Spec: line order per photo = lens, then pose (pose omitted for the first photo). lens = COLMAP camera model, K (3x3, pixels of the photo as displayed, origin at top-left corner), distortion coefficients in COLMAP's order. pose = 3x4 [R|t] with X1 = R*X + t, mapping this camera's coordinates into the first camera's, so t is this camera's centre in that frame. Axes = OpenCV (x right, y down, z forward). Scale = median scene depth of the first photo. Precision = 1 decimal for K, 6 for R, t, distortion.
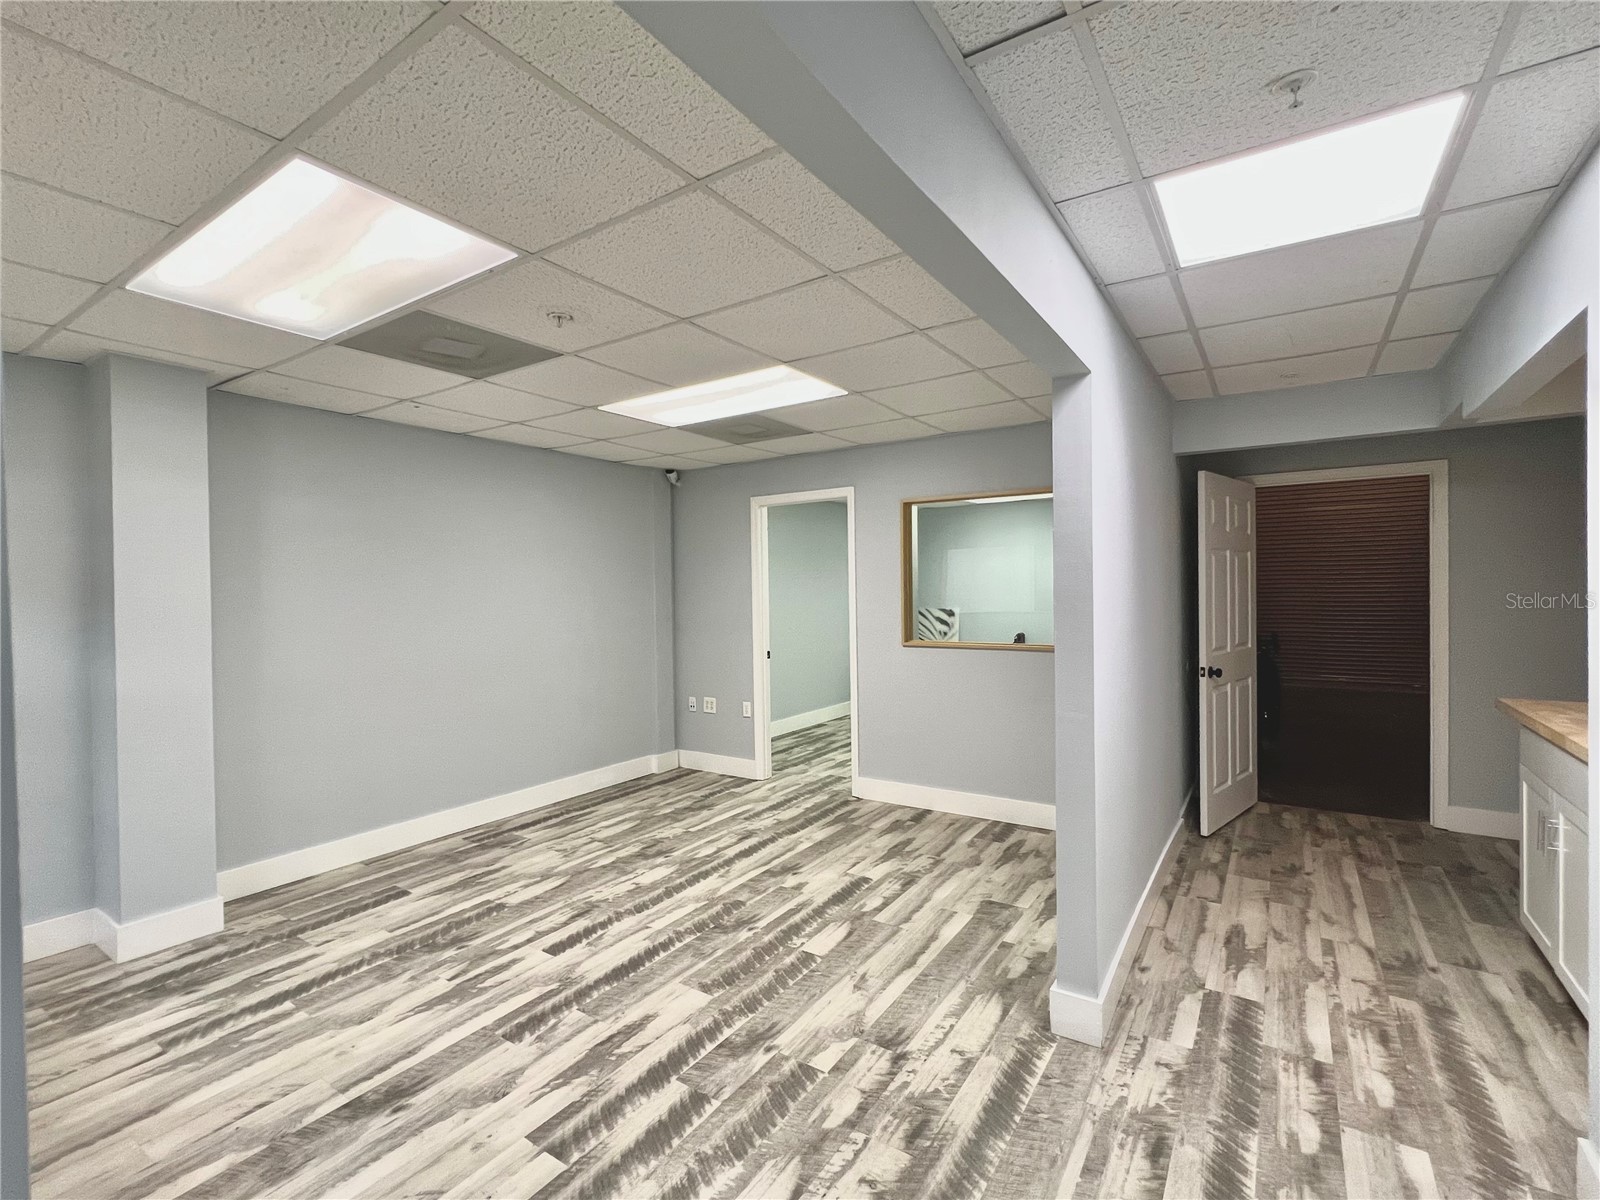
lens RADIAL K [[724.4, 0, 795.8], [0, 724.4, 588.6], [0, 0, 1]] dist [0.002318, 0.000508]
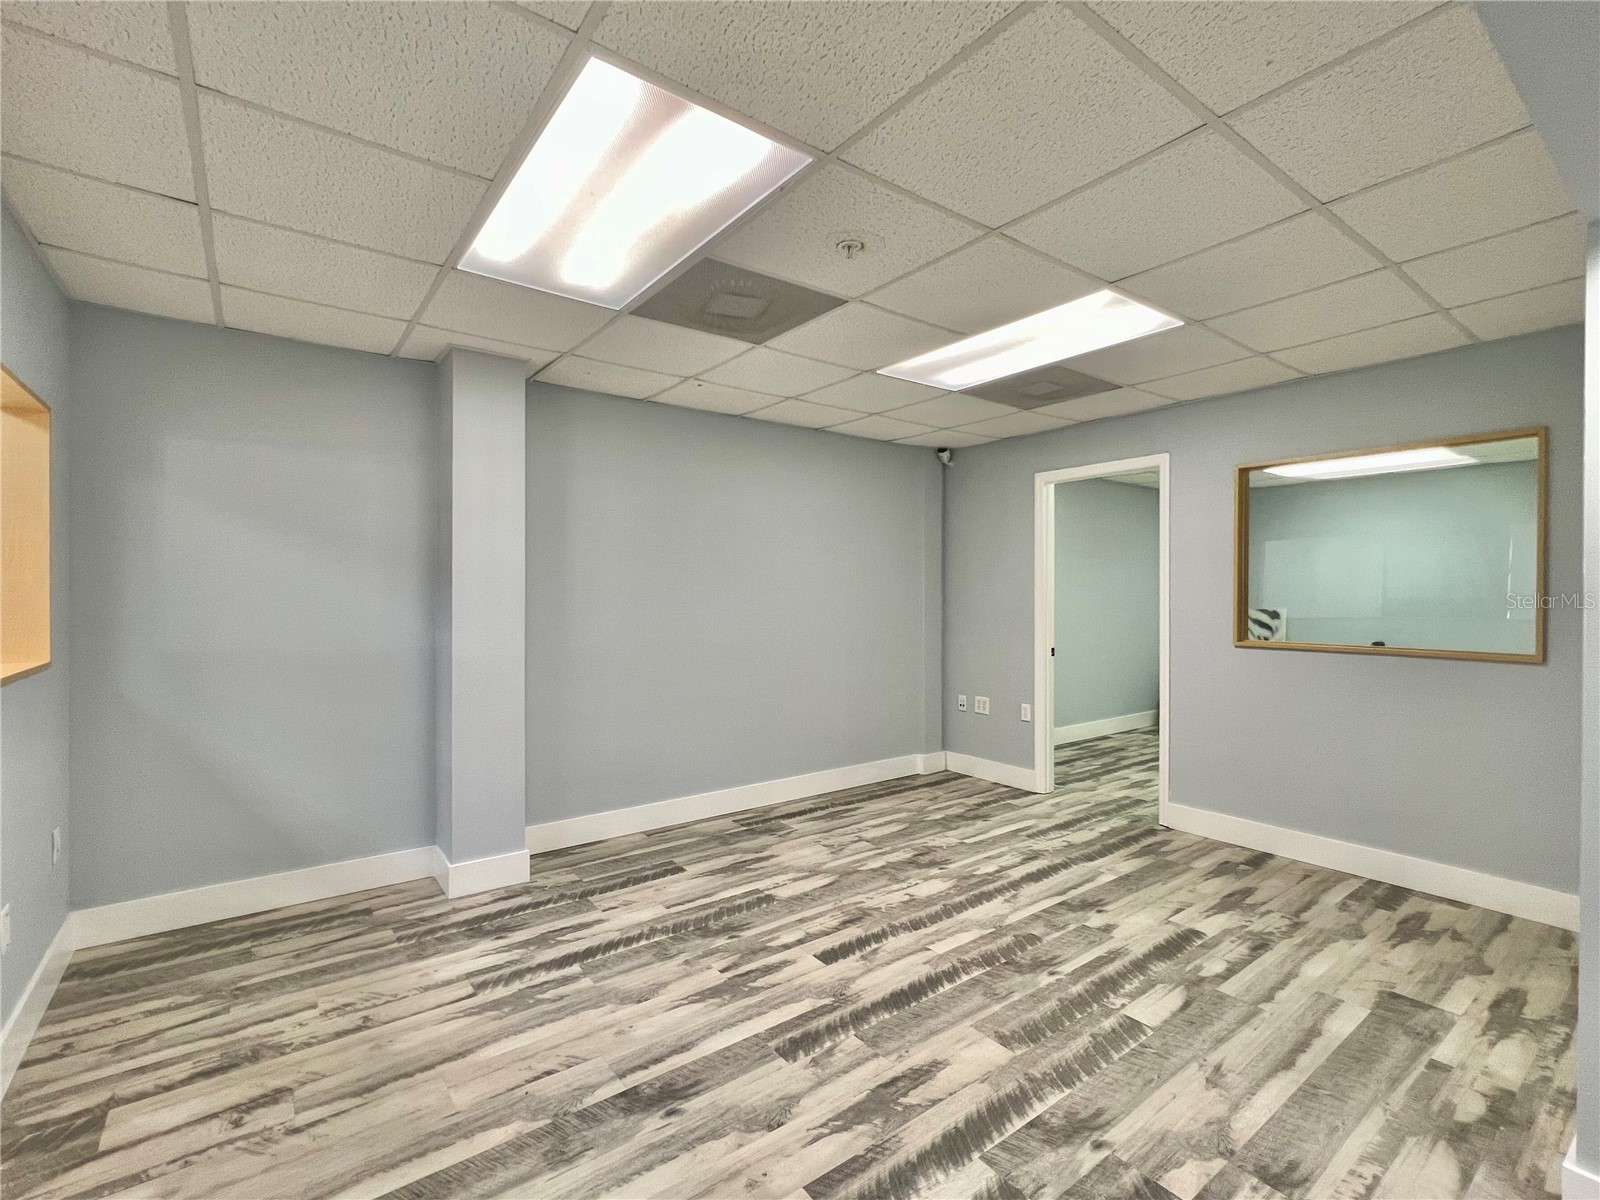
lens RADIAL K [[724.4, 0, 812.0], [0, 724.4, 586.7], [0, 0, 1]] dist [0.002318, 0.000508]
pose [[0.949320, 0.015483, -0.313929, -0.070821], [-0.017515, 0.999840, -0.003654, 0.036201], [0.313822, 0.008968, 0.949439, 0.124807]]
